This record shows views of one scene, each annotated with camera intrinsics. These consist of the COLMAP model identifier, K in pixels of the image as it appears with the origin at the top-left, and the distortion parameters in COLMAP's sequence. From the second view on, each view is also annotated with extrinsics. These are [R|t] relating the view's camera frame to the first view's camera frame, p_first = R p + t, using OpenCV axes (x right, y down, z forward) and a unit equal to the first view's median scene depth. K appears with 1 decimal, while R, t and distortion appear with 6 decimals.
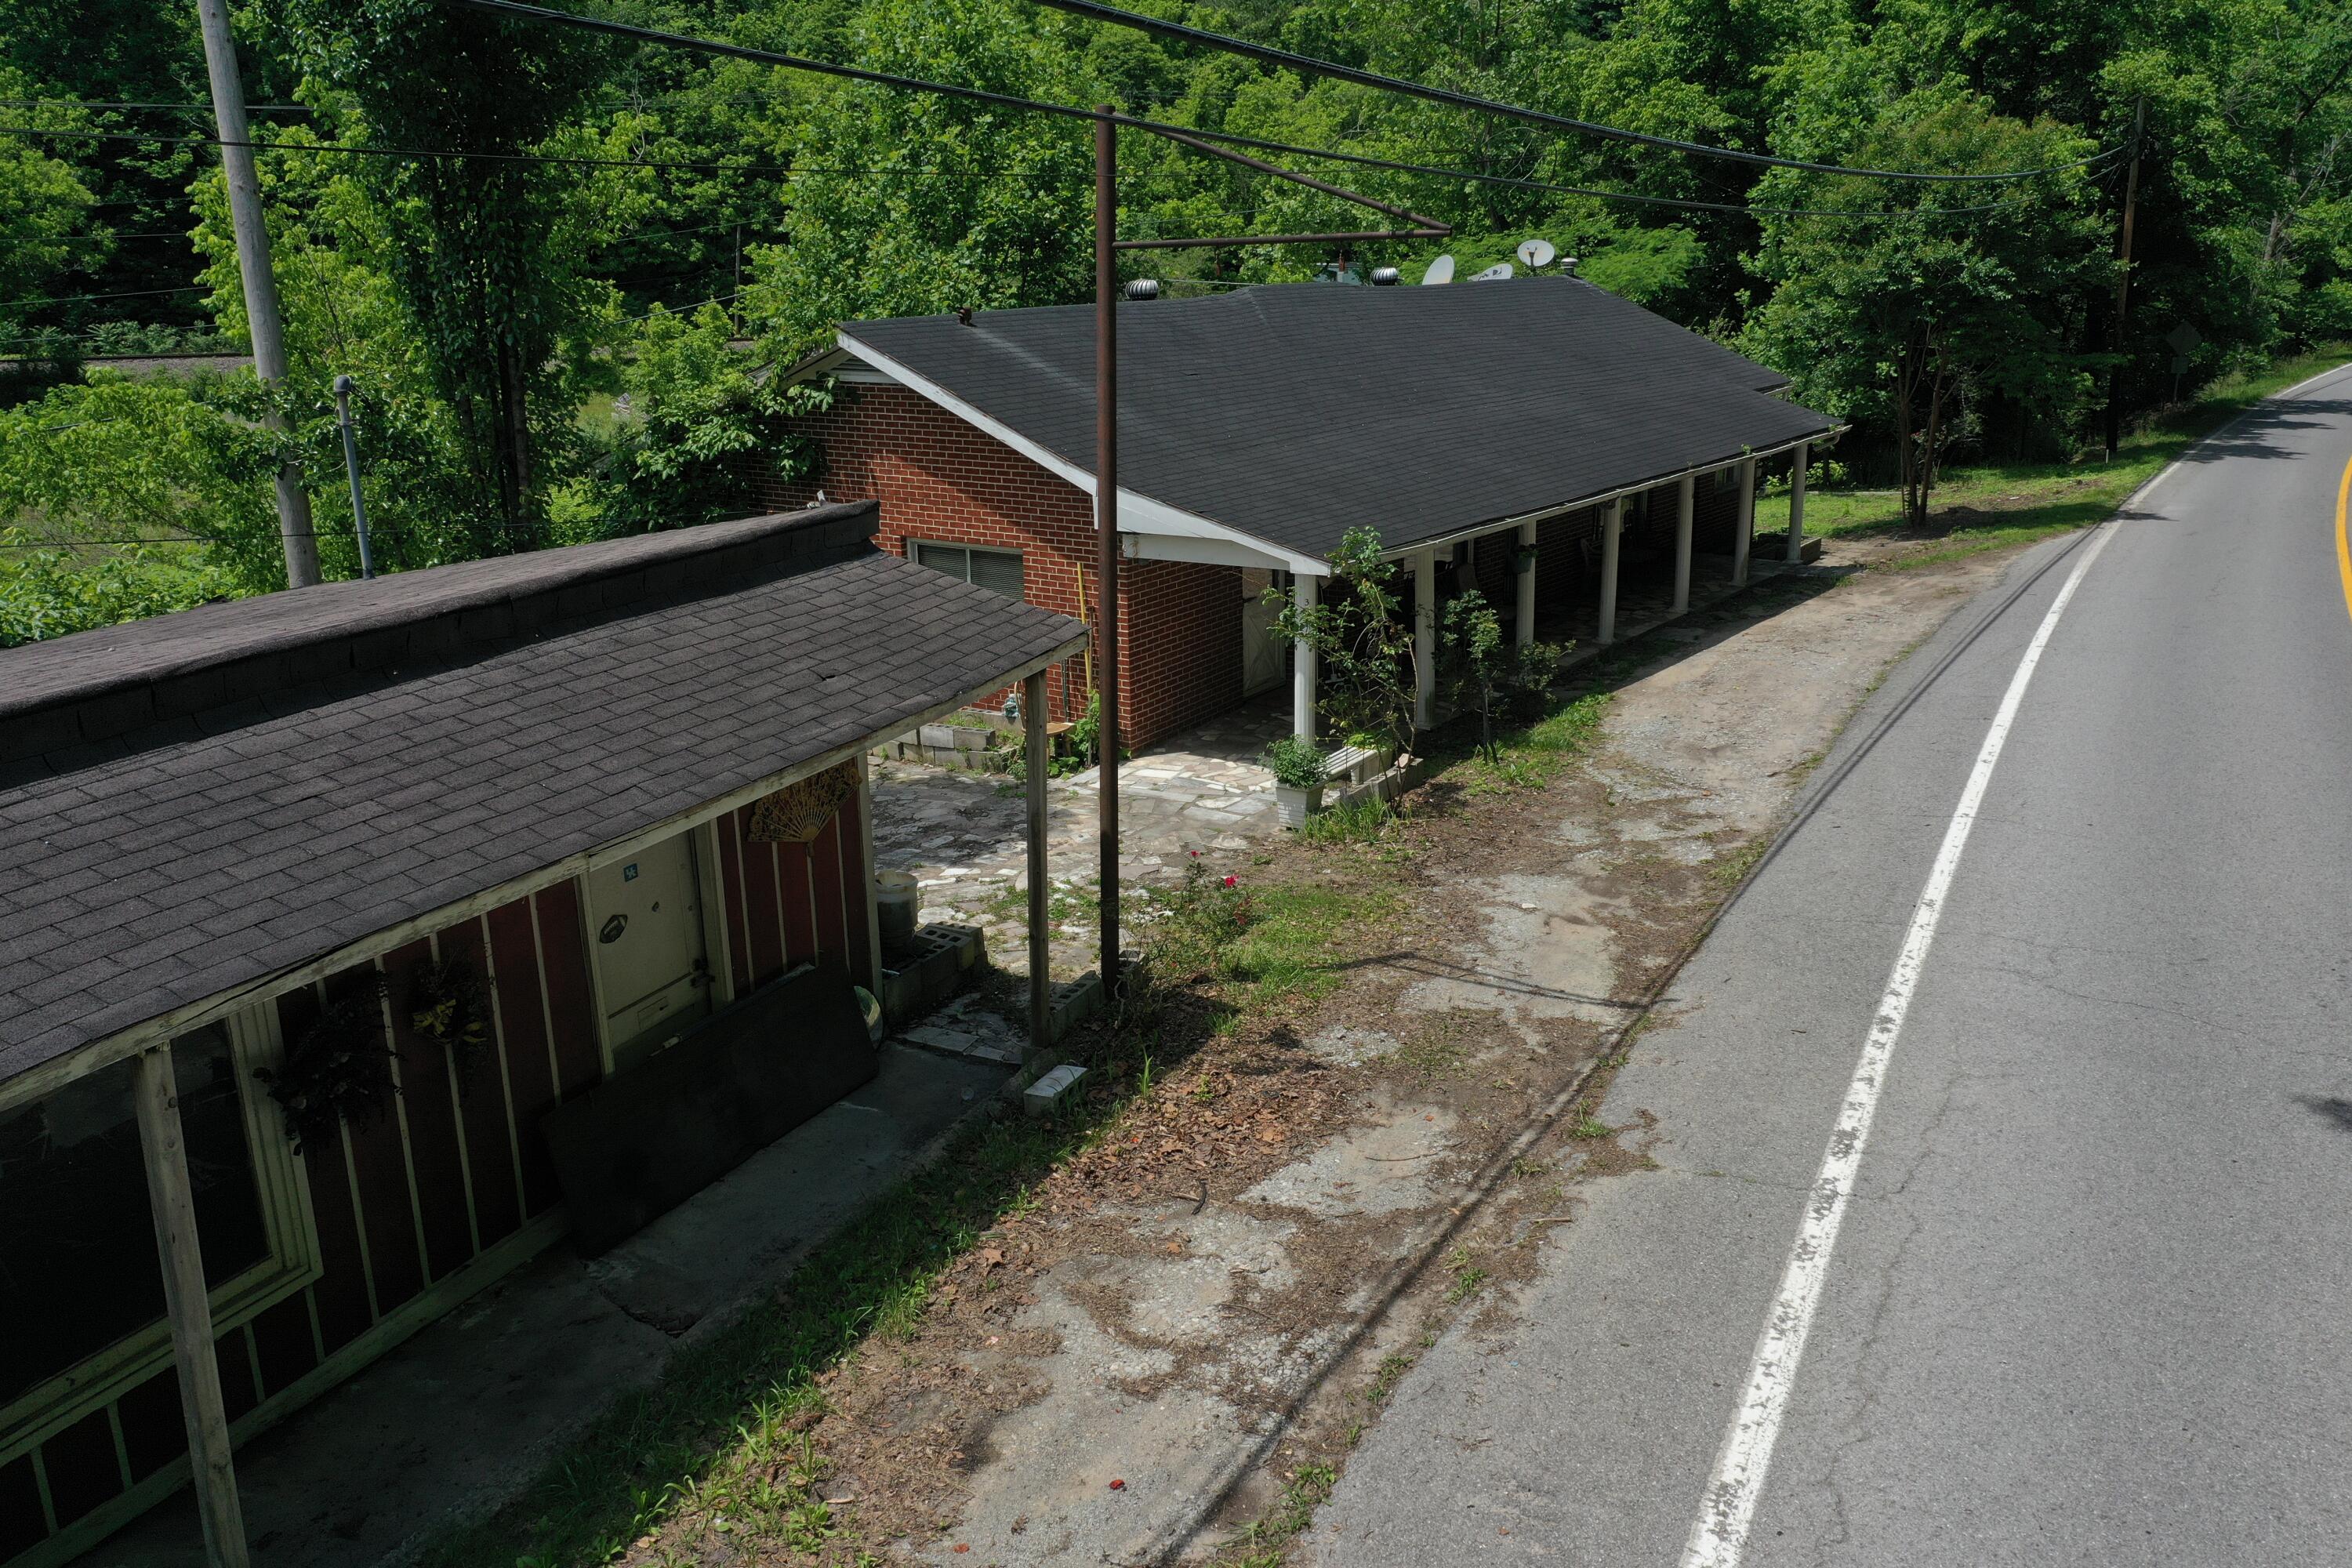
lens RADIAL K [[1875.0, 0, 1176.0], [0, 1875.0, 784.0], [0, 0, 1]] dist [0.022387, 0.002577]
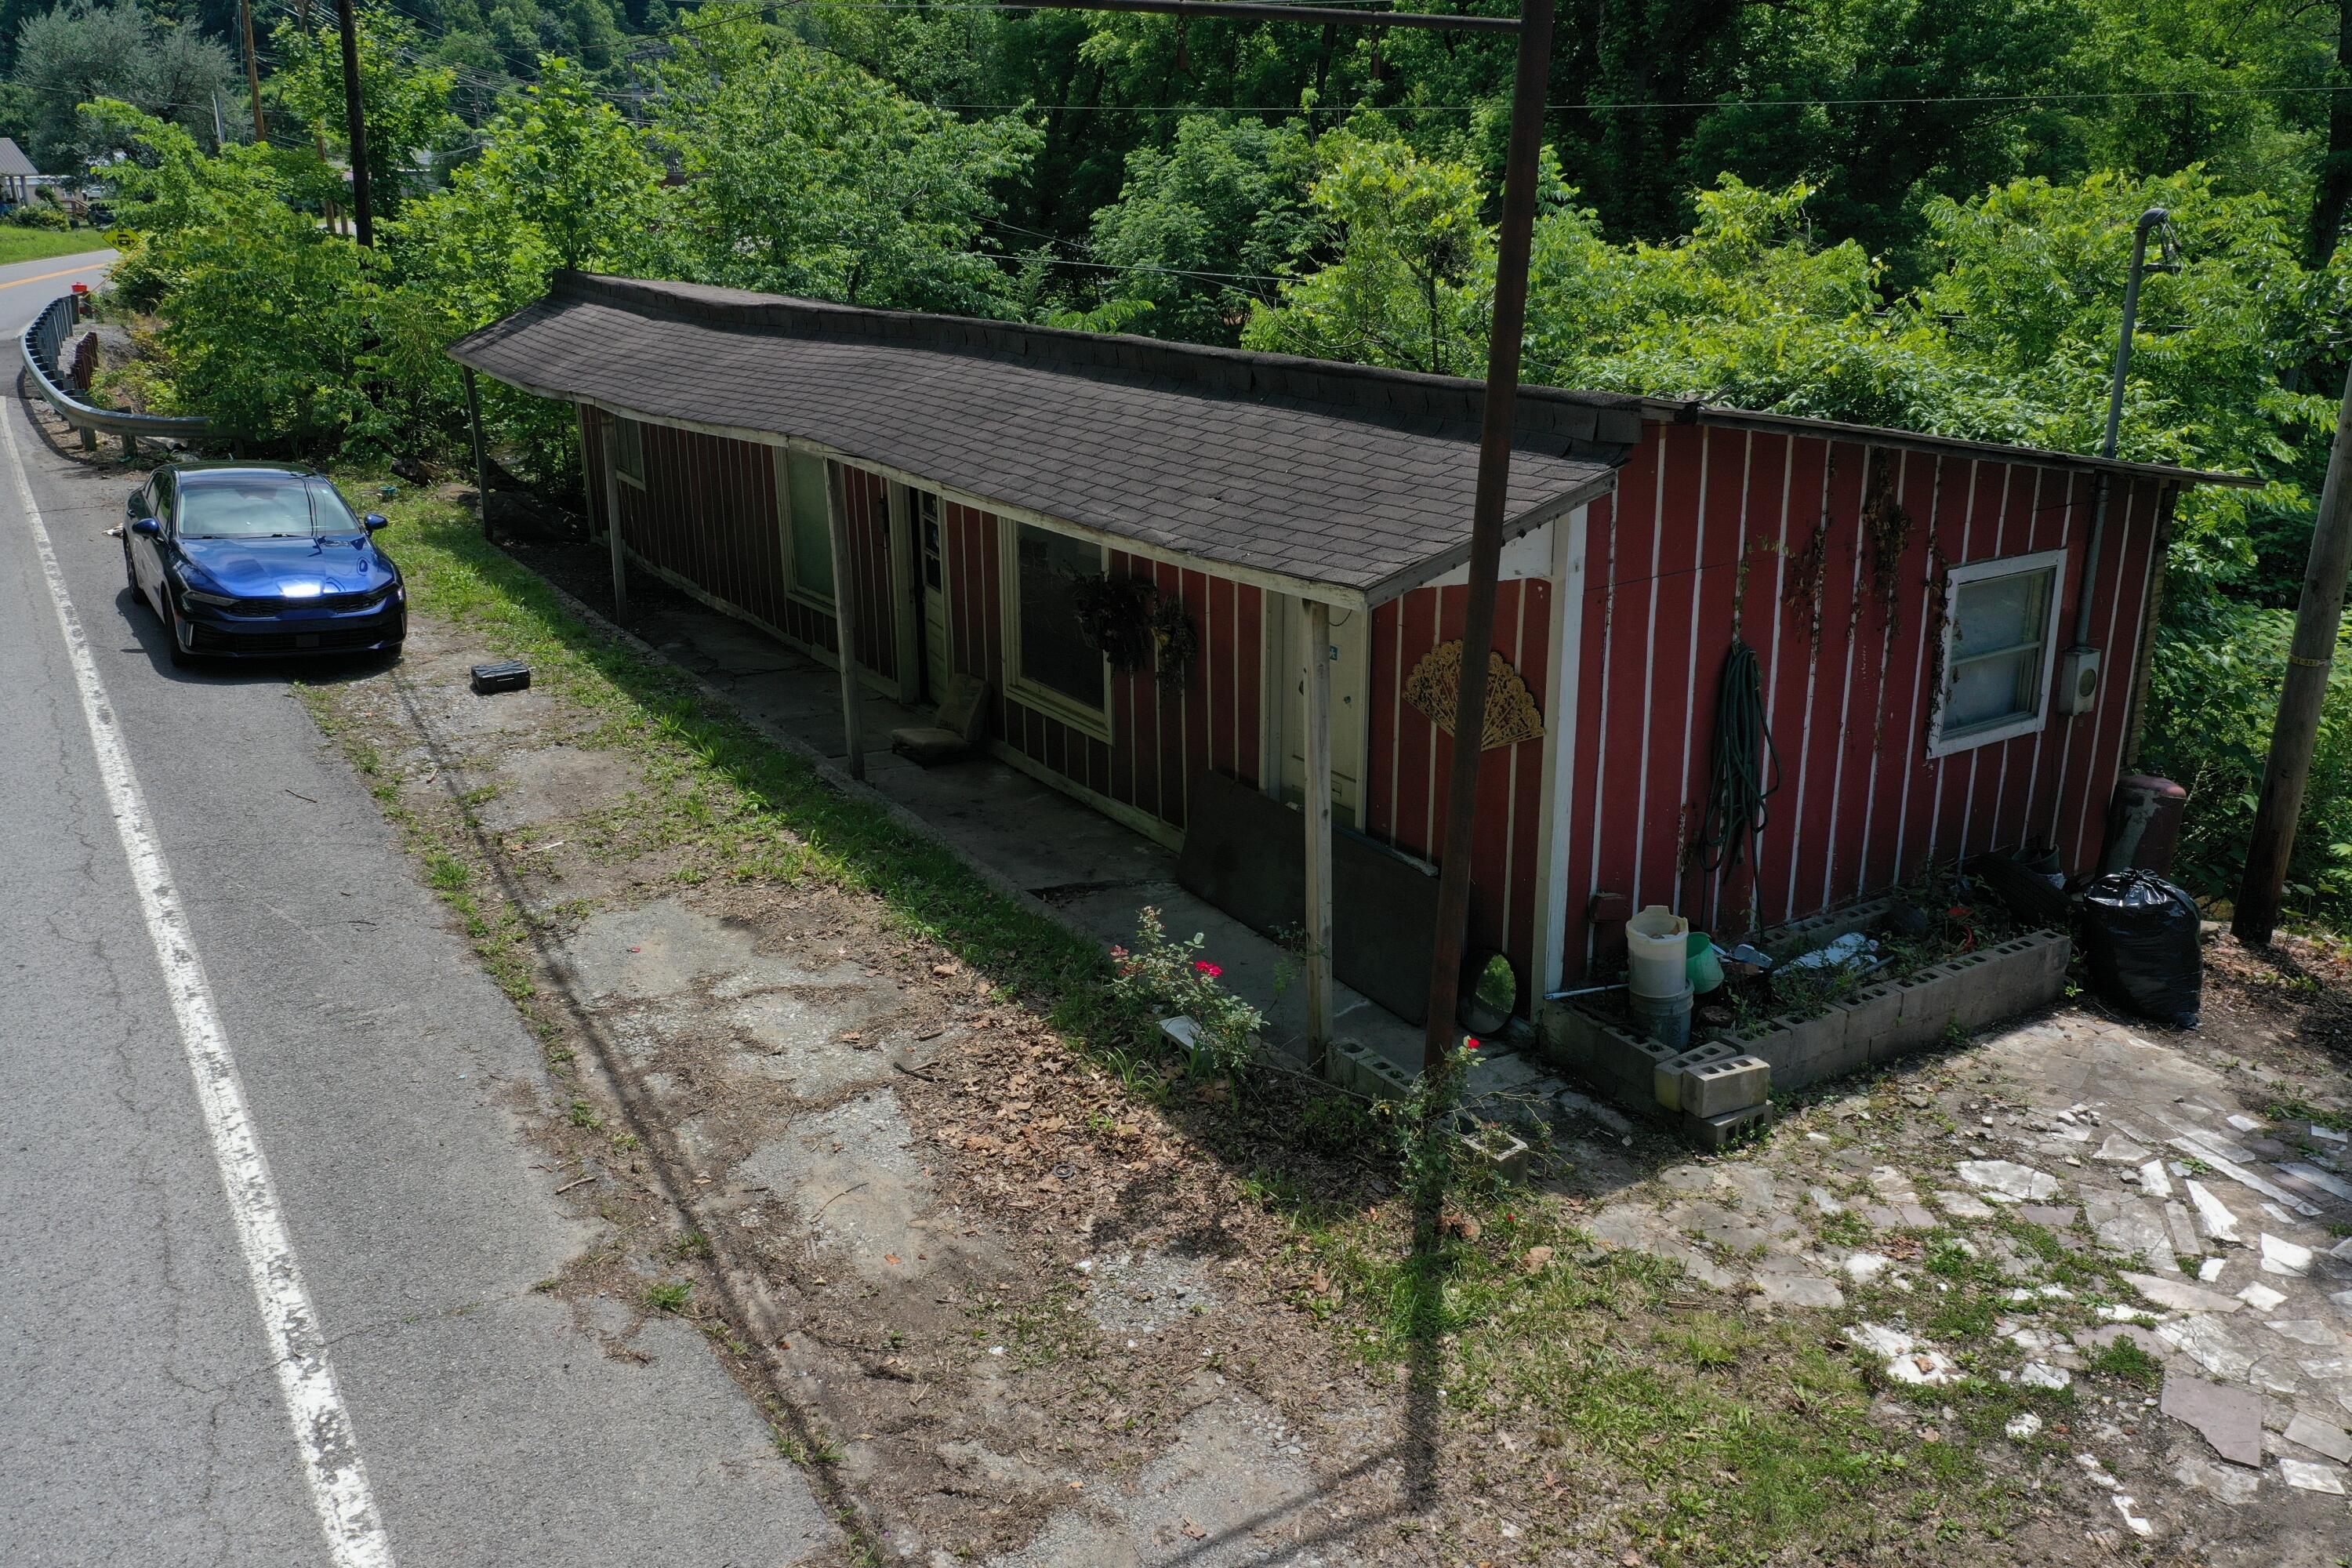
lens RADIAL K [[1875.0, 0, 1176.0], [0, 1875.0, 784.0], [0, 0, 1]] dist [0.022387, 0.002577]
pose [[-0.525392, 0.295390, -0.797940, 0.685444], [-0.213696, 0.861935, 0.459785, -0.389669], [0.823588, 0.412084, -0.389730, 1.462436]]
